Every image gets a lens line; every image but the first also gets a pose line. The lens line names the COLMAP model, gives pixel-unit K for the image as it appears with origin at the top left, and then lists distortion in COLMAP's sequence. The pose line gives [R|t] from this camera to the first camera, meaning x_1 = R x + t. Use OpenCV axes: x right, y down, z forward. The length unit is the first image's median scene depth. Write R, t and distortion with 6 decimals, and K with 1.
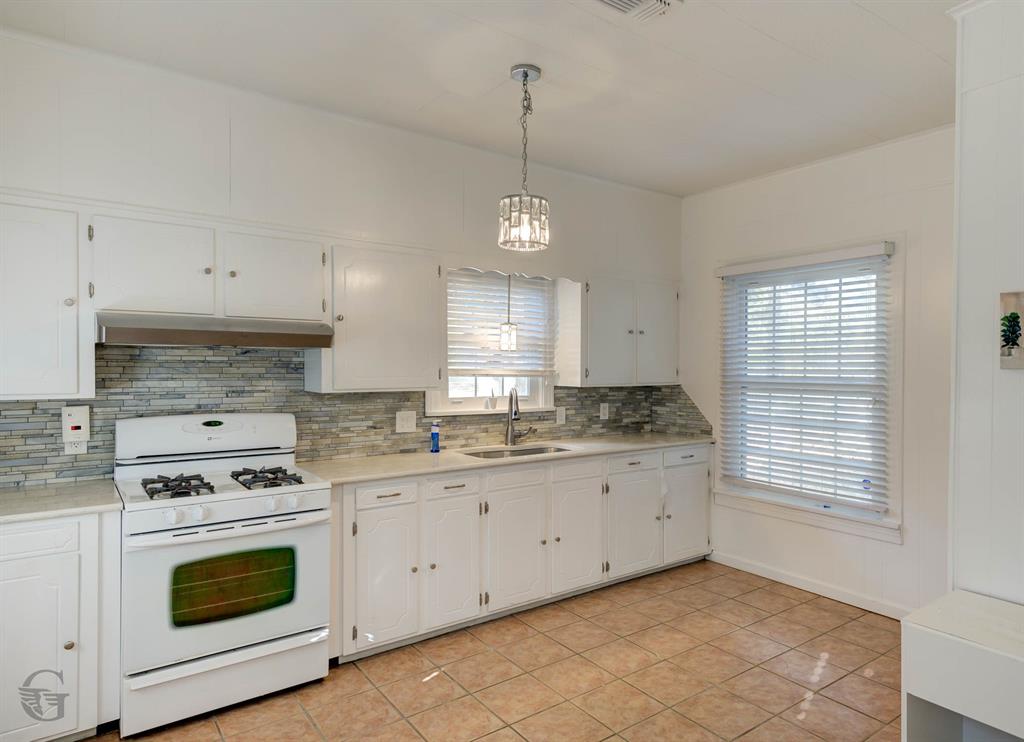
lens RADIAL K [[622.2, 0, 514.9], [0, 622.2, 369.8], [0, 0, 1]] dist [0.007717, 0.000899]
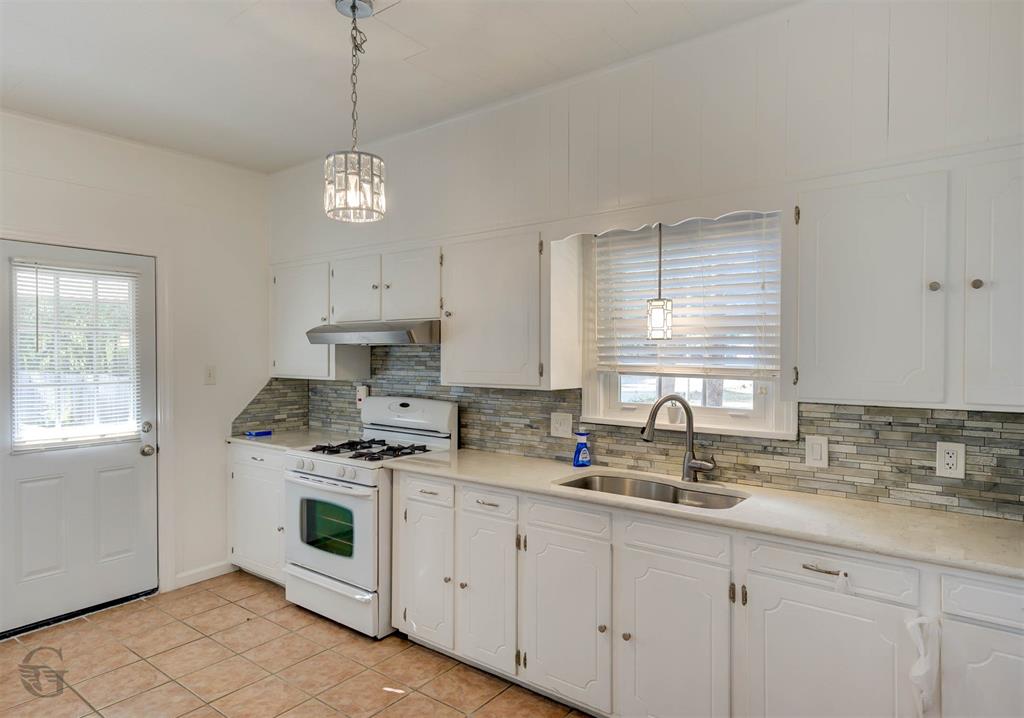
lens RADIAL K [[589.6, 0, 508.4], [0, 589.6, 359.0], [0, 0, 1]] dist [0.017612, 0.000113]
pose [[0.298821, 0.001581, -0.954308, 0.579947], [-0.010643, 0.999942, -0.001676, -0.006342], [0.954250, 0.010657, 0.298821, 0.671870]]
